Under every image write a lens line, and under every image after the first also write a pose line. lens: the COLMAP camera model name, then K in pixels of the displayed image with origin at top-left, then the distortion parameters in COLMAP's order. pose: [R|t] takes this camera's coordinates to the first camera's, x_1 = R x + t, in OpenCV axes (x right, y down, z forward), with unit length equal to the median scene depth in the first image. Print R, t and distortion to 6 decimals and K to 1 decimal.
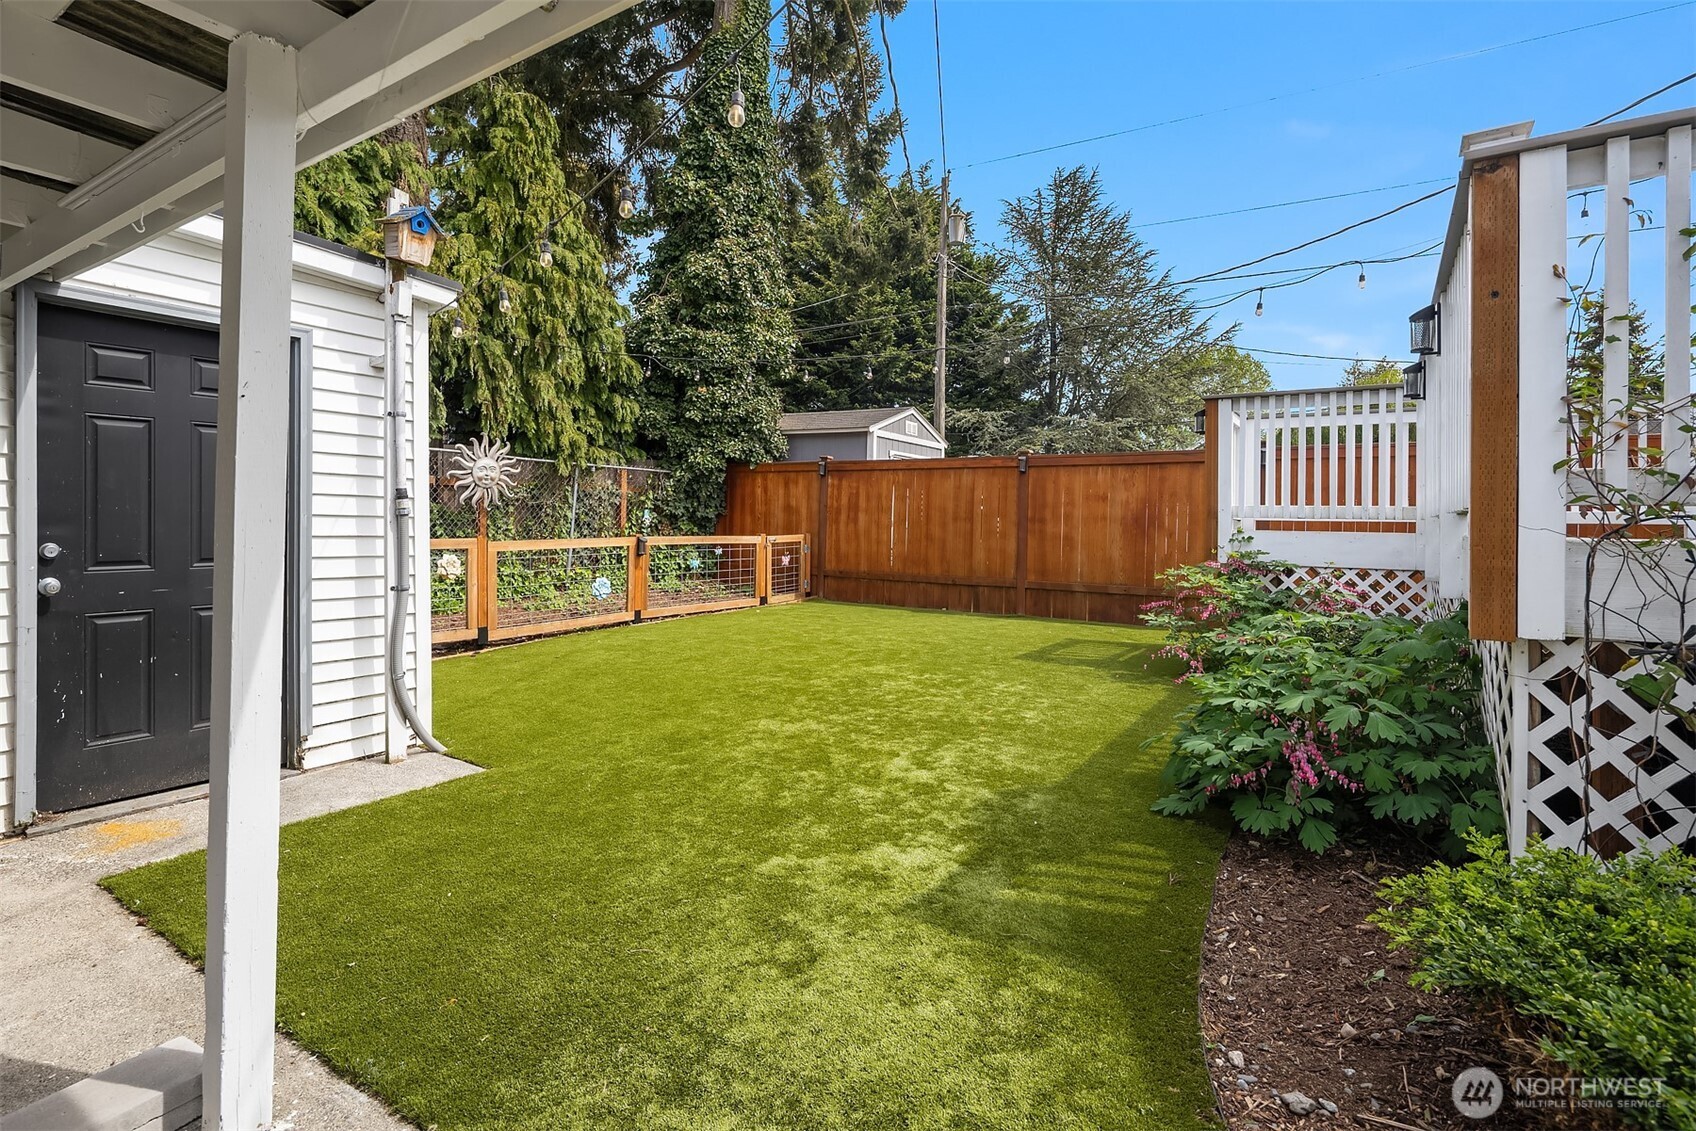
lens RADIAL K [[825.0, 0, 842.6], [0, 825.0, 523.0], [0, 0, 1]] dist [0.003244, 0.000152]
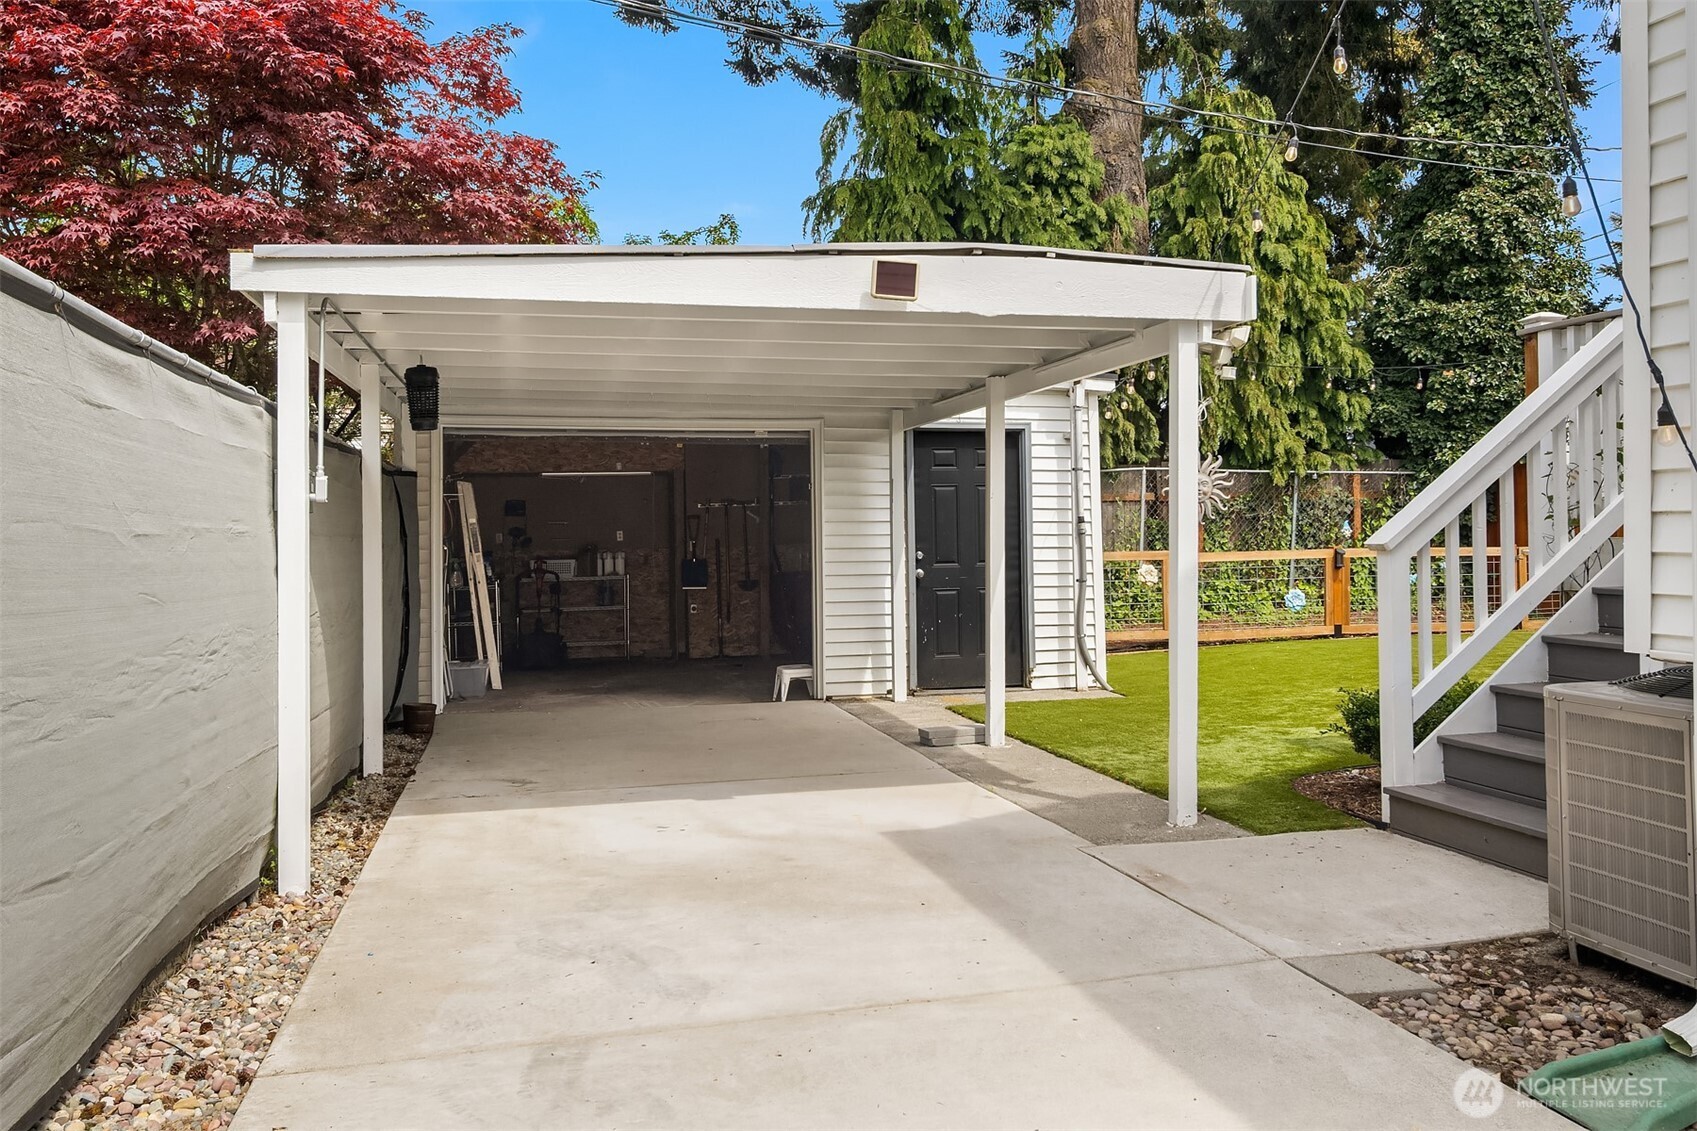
lens RADIAL K [[1348.9, 0, 842.5], [0, 1348.9, 510.0], [0, 0, 1]] dist [0.004974, 0.002725]
pose [[0.725907, -0.029898, -0.687142, 0.355108], [0.017425, 0.999534, -0.025082, 0.000734], [0.687572, 0.006233, 0.726090, -0.462473]]
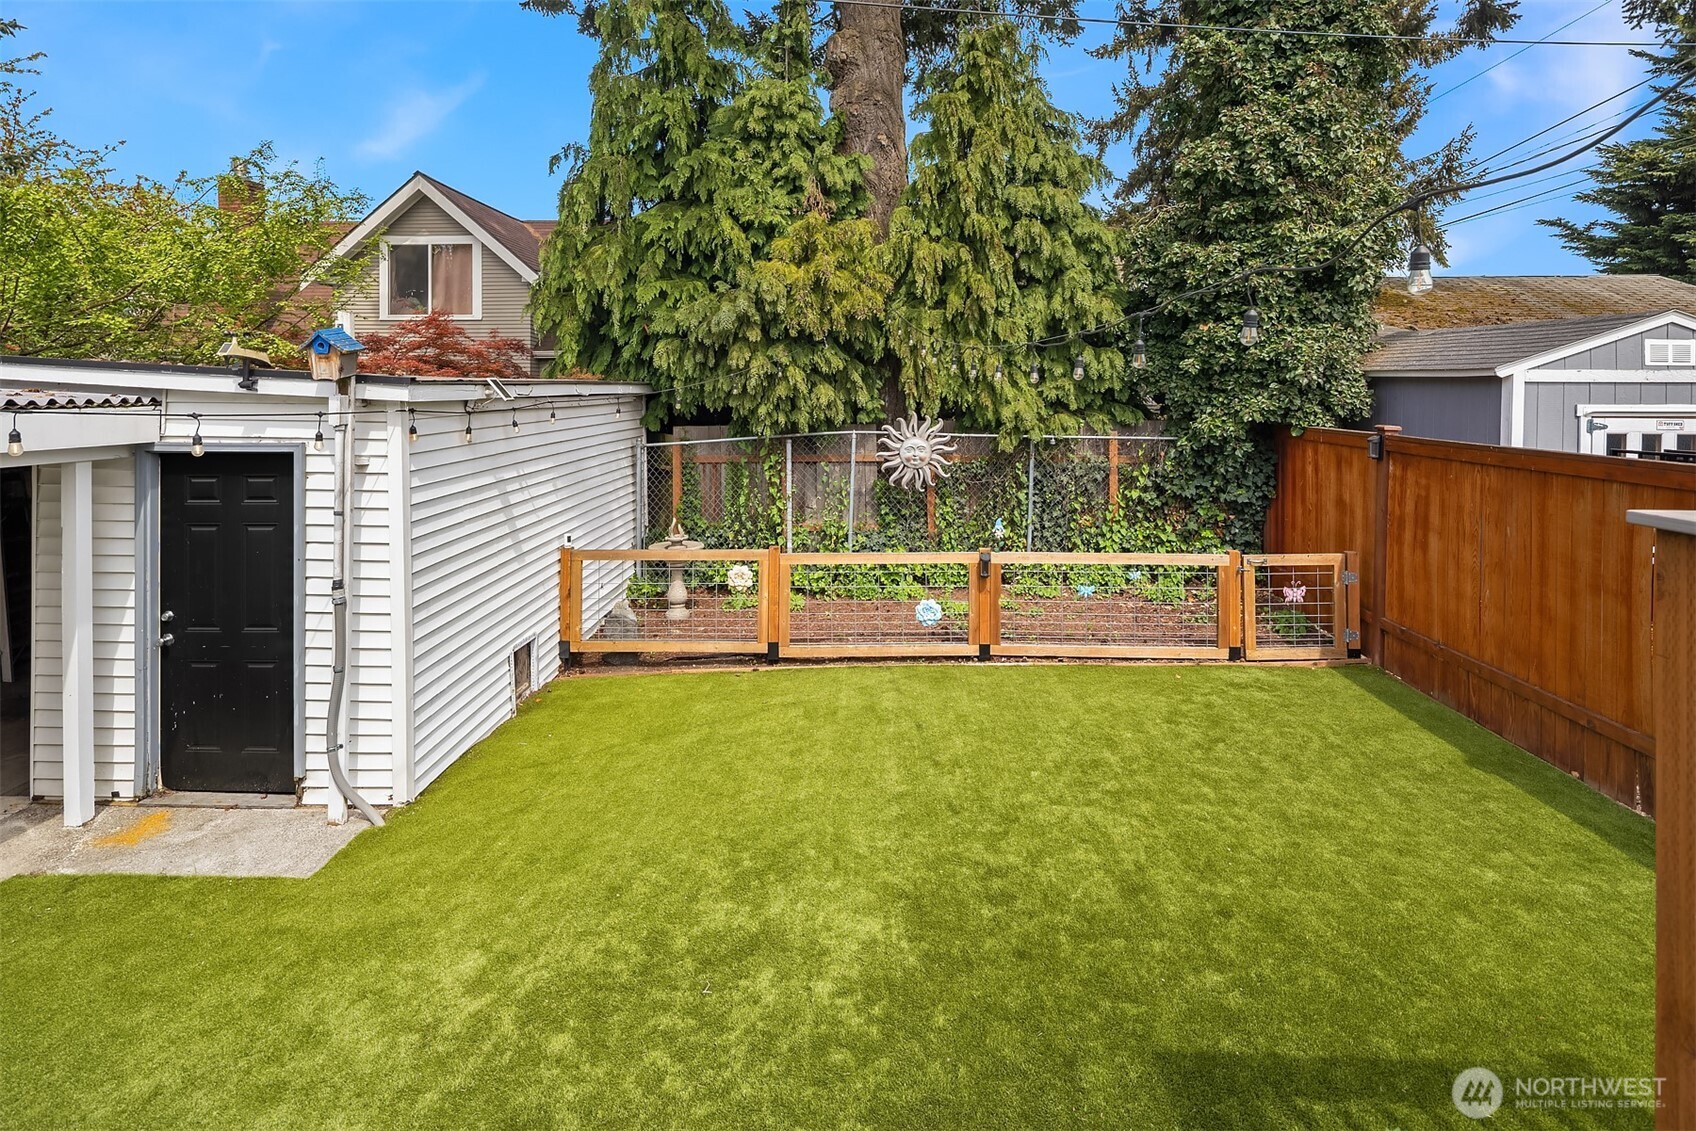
lens RADIAL K [[822.0, 0, 852.6], [0, 822.0, 391.5], [0, 0, 1]] dist [0.003060, -0.000467]
pose [[0.519070, -0.010963, -0.854661, 0.310760], [0.006519, 0.999939, -0.008867, -0.111975], [0.854707, -0.000969, 0.519110, 0.402830]]
